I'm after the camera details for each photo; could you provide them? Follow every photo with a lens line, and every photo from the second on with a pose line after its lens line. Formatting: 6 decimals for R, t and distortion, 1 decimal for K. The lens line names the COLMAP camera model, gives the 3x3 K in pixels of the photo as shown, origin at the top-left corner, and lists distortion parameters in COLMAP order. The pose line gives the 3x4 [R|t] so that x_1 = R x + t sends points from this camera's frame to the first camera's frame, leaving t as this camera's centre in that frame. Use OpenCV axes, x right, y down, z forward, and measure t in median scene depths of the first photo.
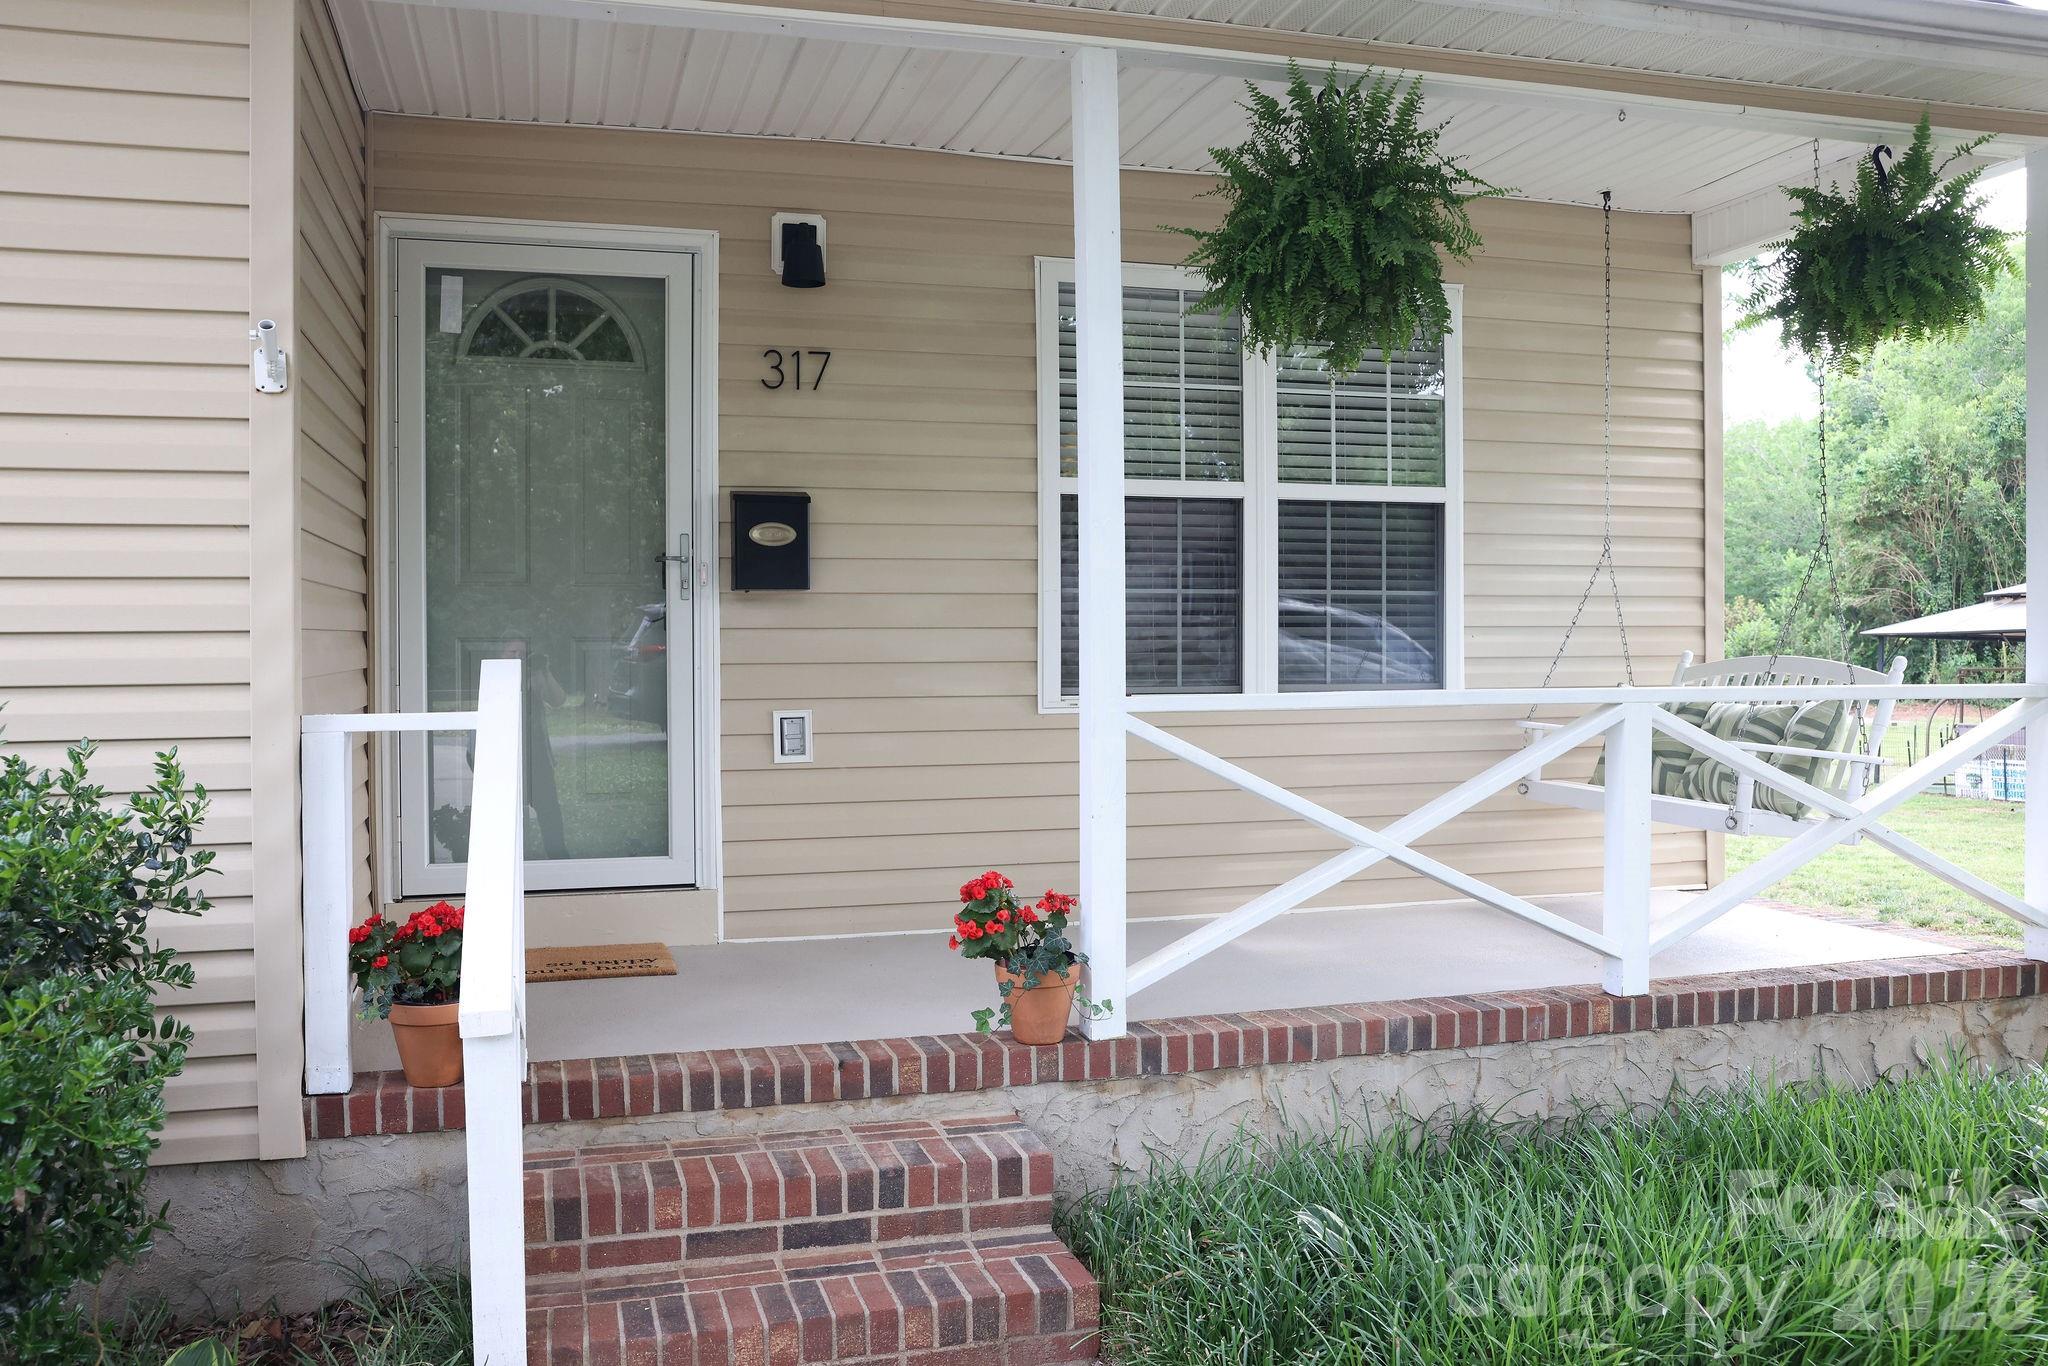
lens RADIAL K [[1712.4, 0, 1051.9], [0, 1712.4, 680.5], [0, 0, 1]] dist [-0.078049, 0.008353]
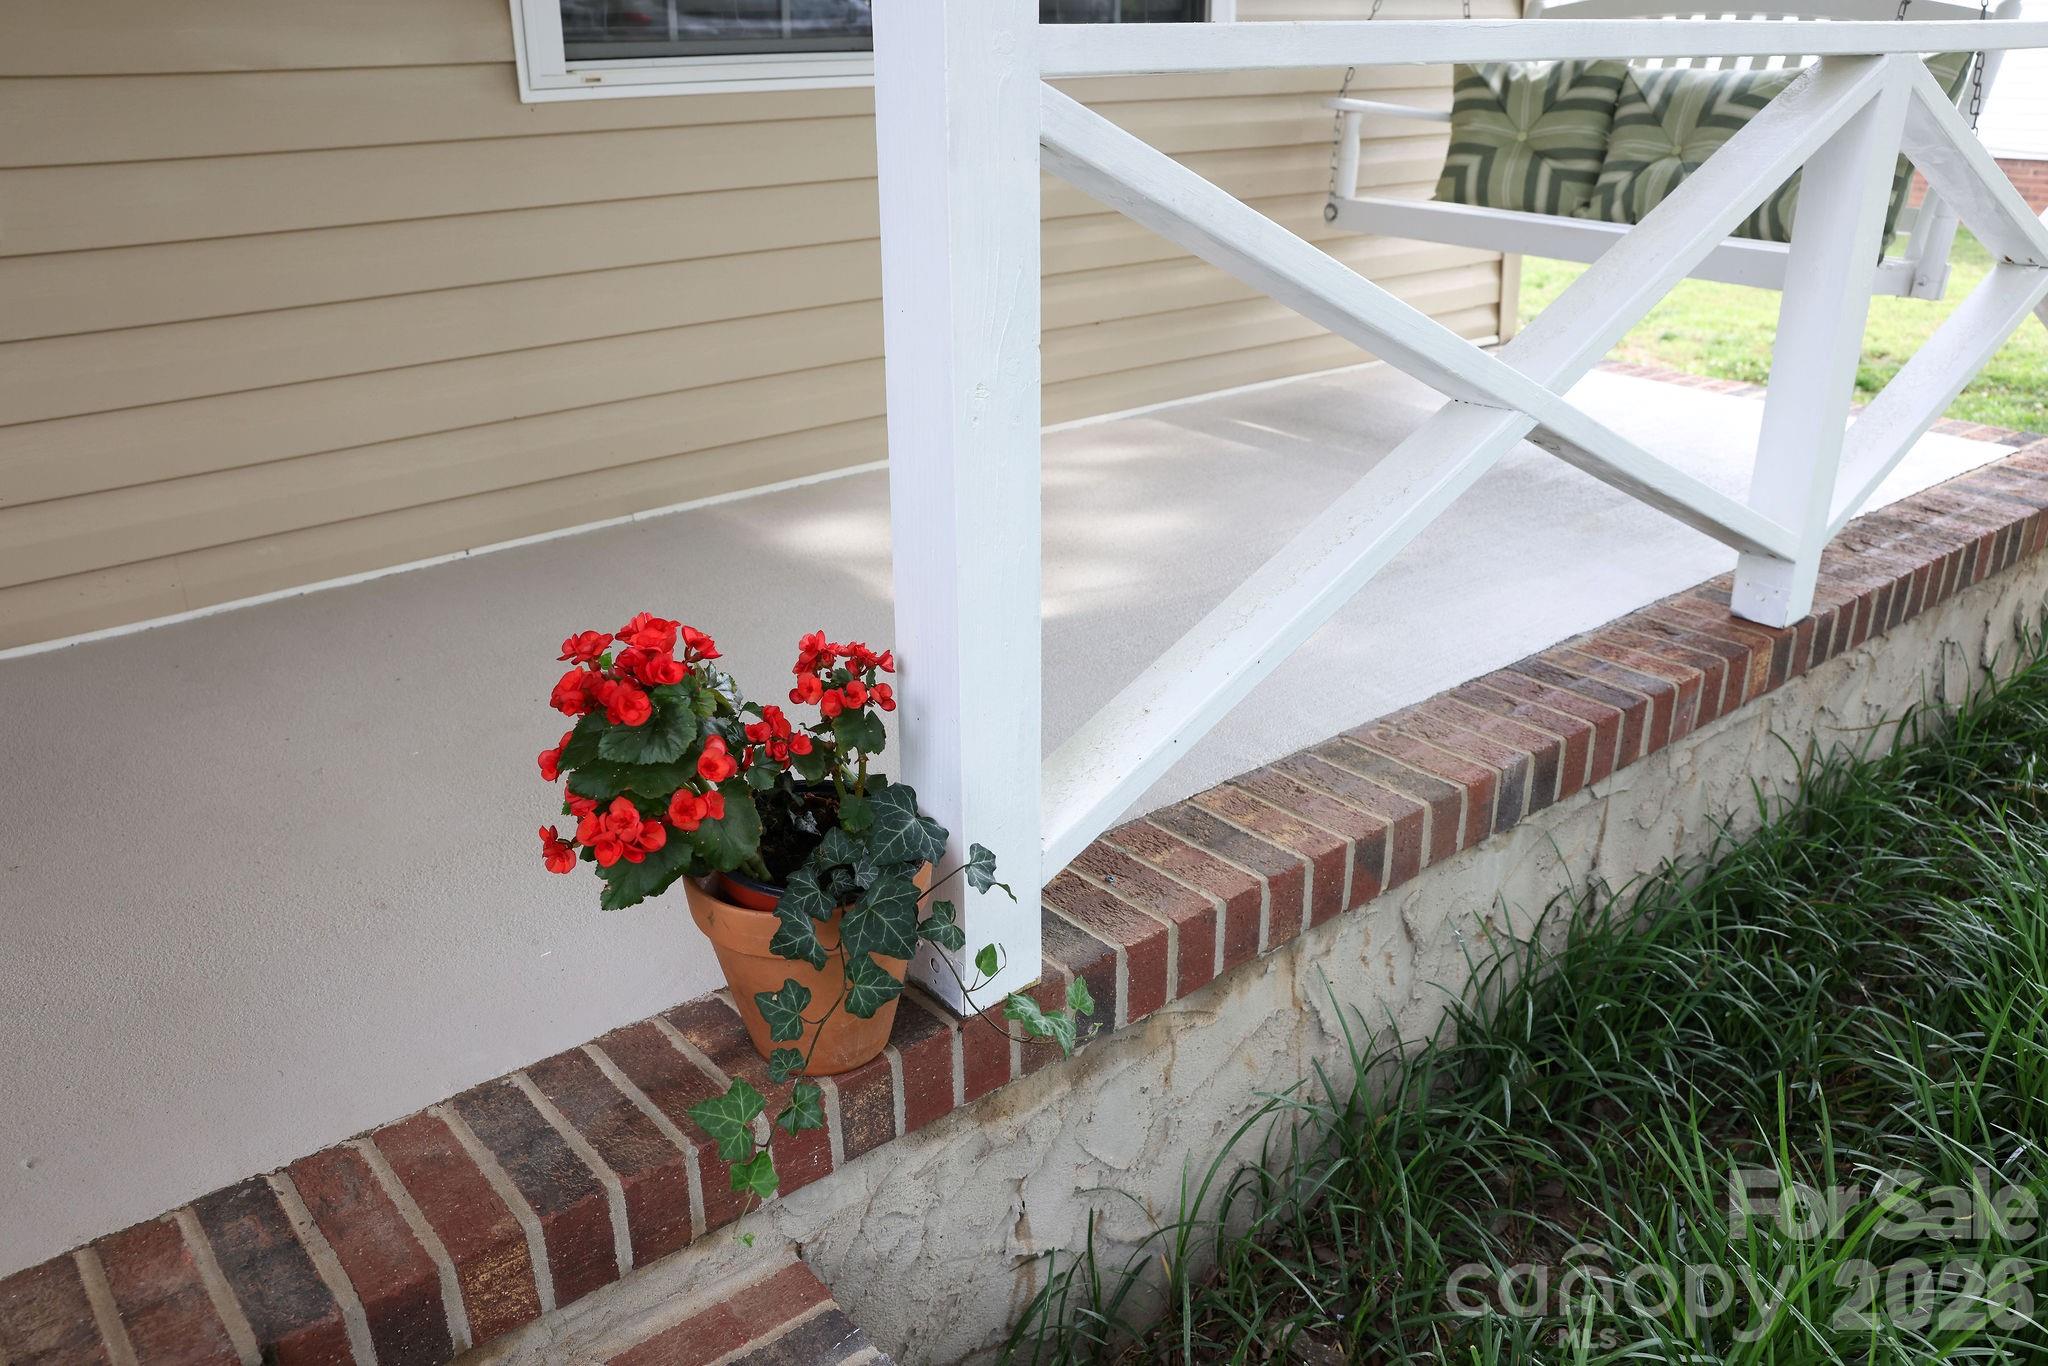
lens RADIAL K [[1606.9, 0, 1024.0], [0, 1606.9, 683.0], [0, 0, 1]] dist [-0.061515, 0.002408]
pose [[0.926682, -0.149911, 0.344655, -0.072133], [0.015710, 0.931659, 0.362994, 0.016116], [-0.375518, -0.330965, 0.865707, 0.691183]]
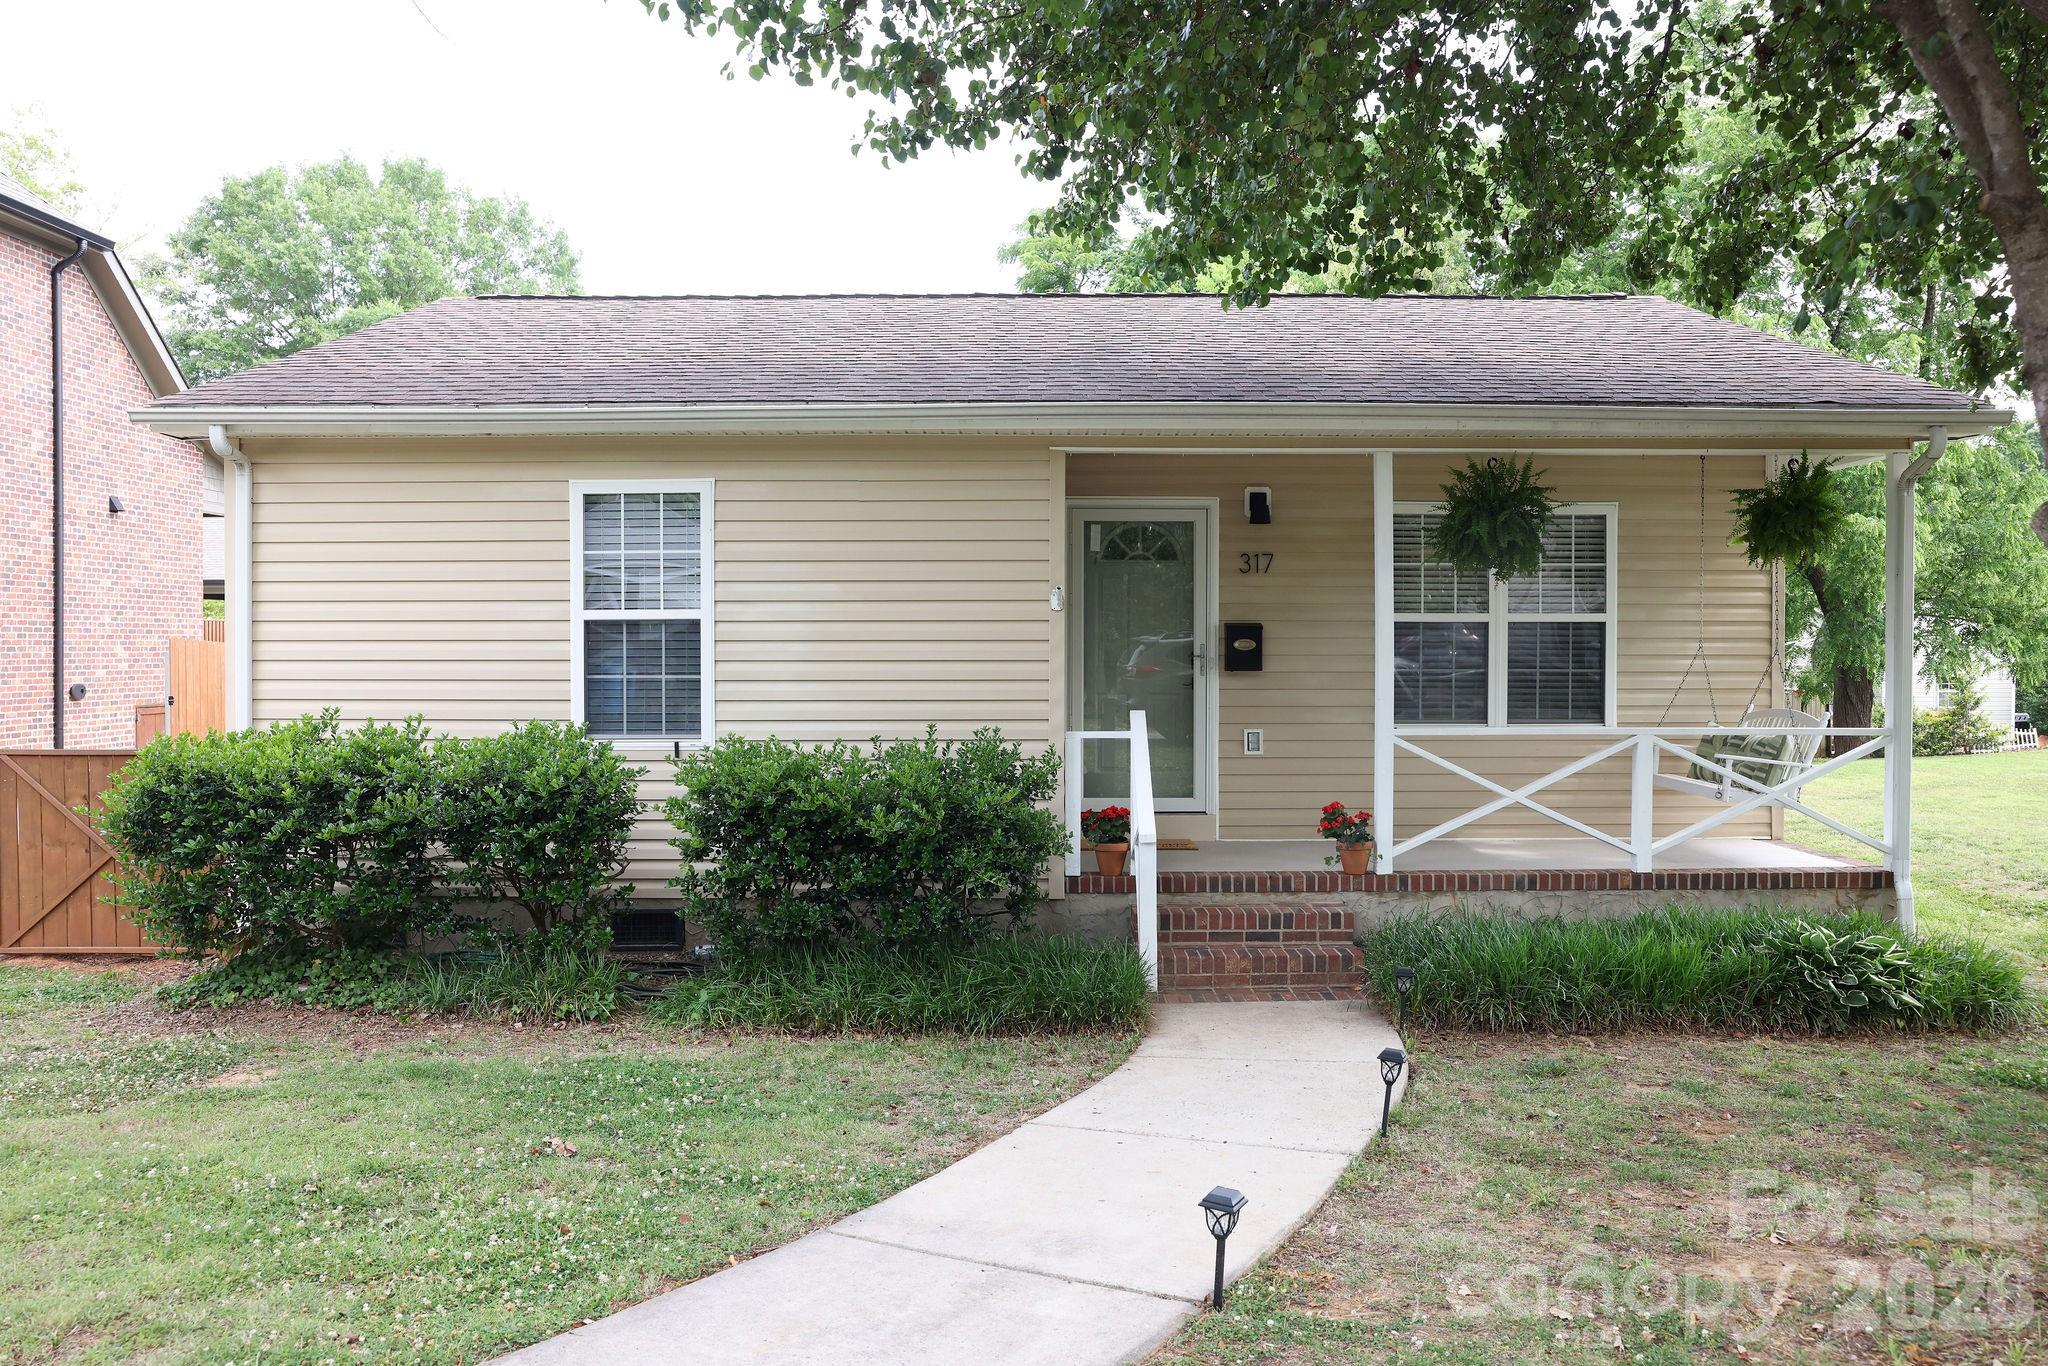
lens RADIAL K [[1712.4, 0, 1051.9], [0, 1712.4, 680.5], [0, 0, 1]] dist [-0.078049, 0.008353]
pose [[0.963688, 0.010964, -0.266806, 0.208135], [-0.011114, 0.999938, 0.000946, -0.051888], [0.266800, 0.002053, 0.963750, -1.336475]]
